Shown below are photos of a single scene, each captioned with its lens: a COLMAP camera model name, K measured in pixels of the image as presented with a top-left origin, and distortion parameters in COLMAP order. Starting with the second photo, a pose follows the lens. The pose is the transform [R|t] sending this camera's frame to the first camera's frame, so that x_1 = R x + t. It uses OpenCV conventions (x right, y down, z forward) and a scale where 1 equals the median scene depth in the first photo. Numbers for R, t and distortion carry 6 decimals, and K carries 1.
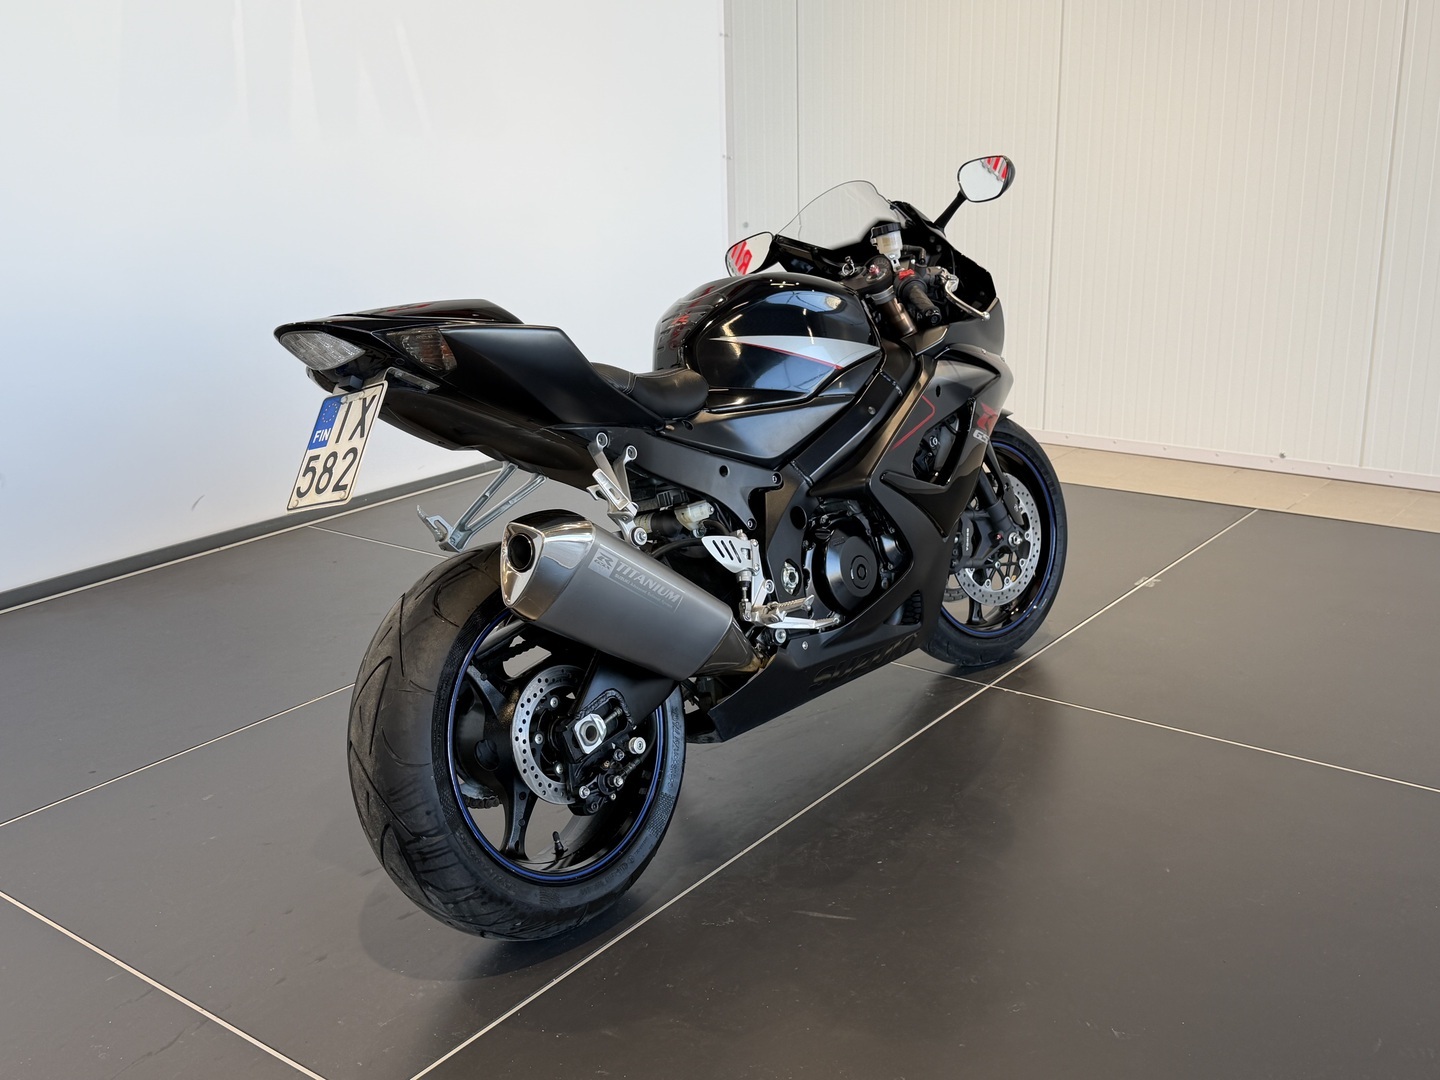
lens RADIAL K [[1478.0, 0, 720.0], [0, 1478.0, 540.0], [0, 0, 1]] dist [0.126082, 0.002111]
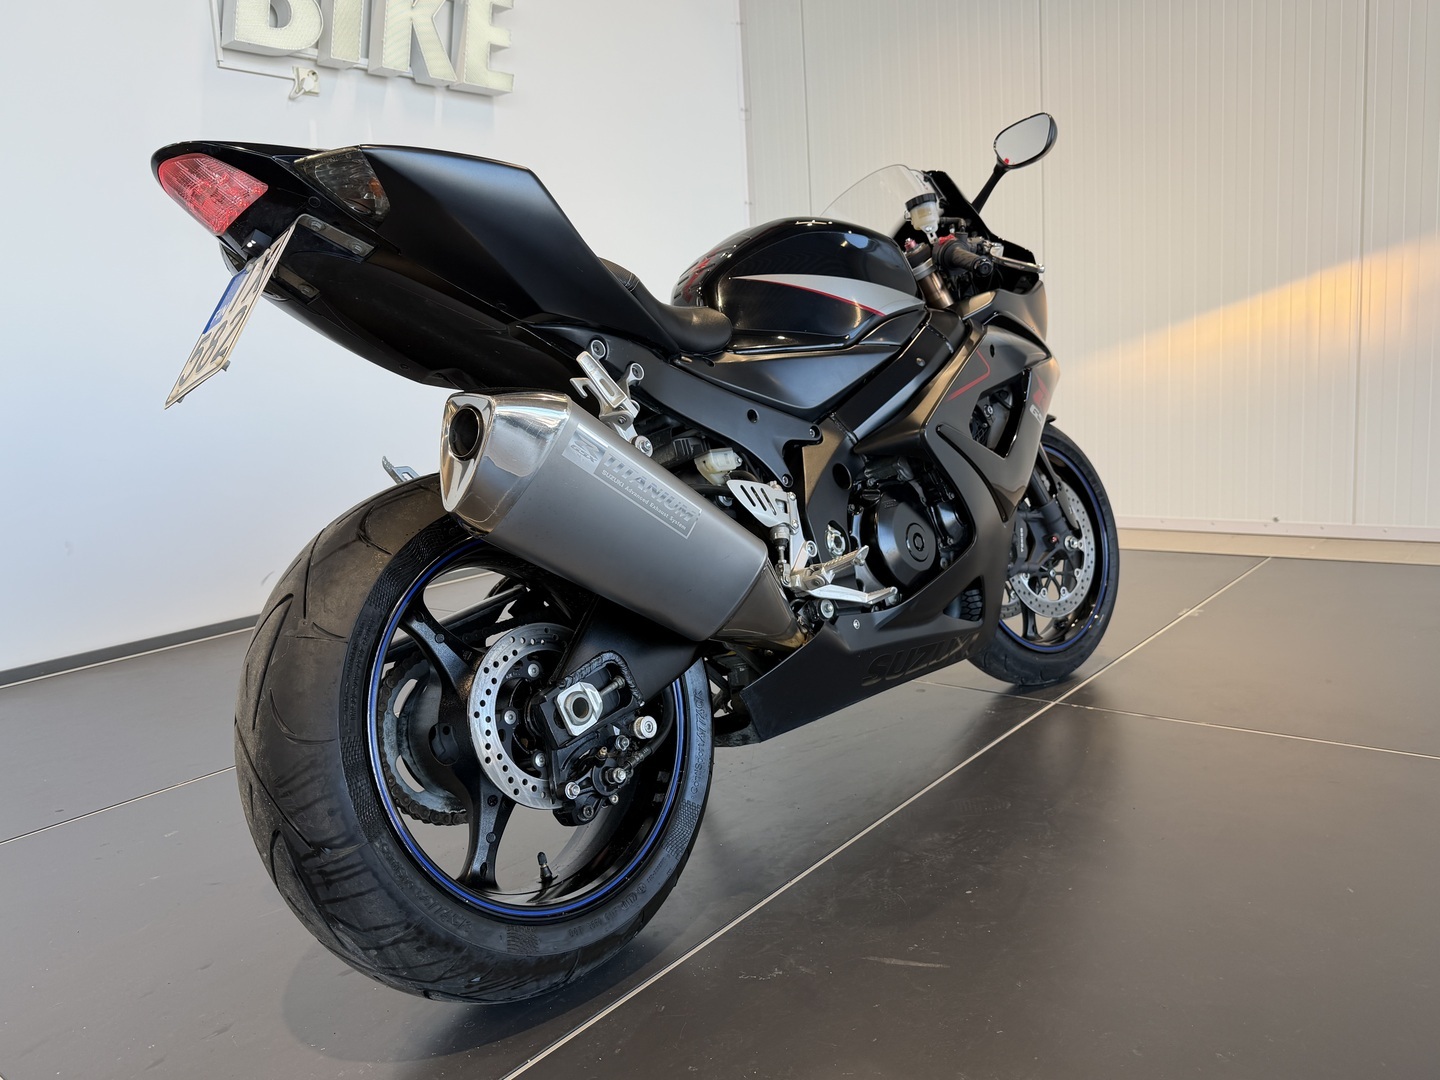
lens RADIAL K [[1085.3, 0, 720.0], [0, 1085.3, 540.0], [0, 0, 1]] dist [0.172225, -0.395076]
pose [[0.999026, -0.029559, -0.032760, 0.002422], [0.024929, 0.990711, -0.133680, 0.107751], [0.036407, 0.132733, 0.990483, 0.399285]]
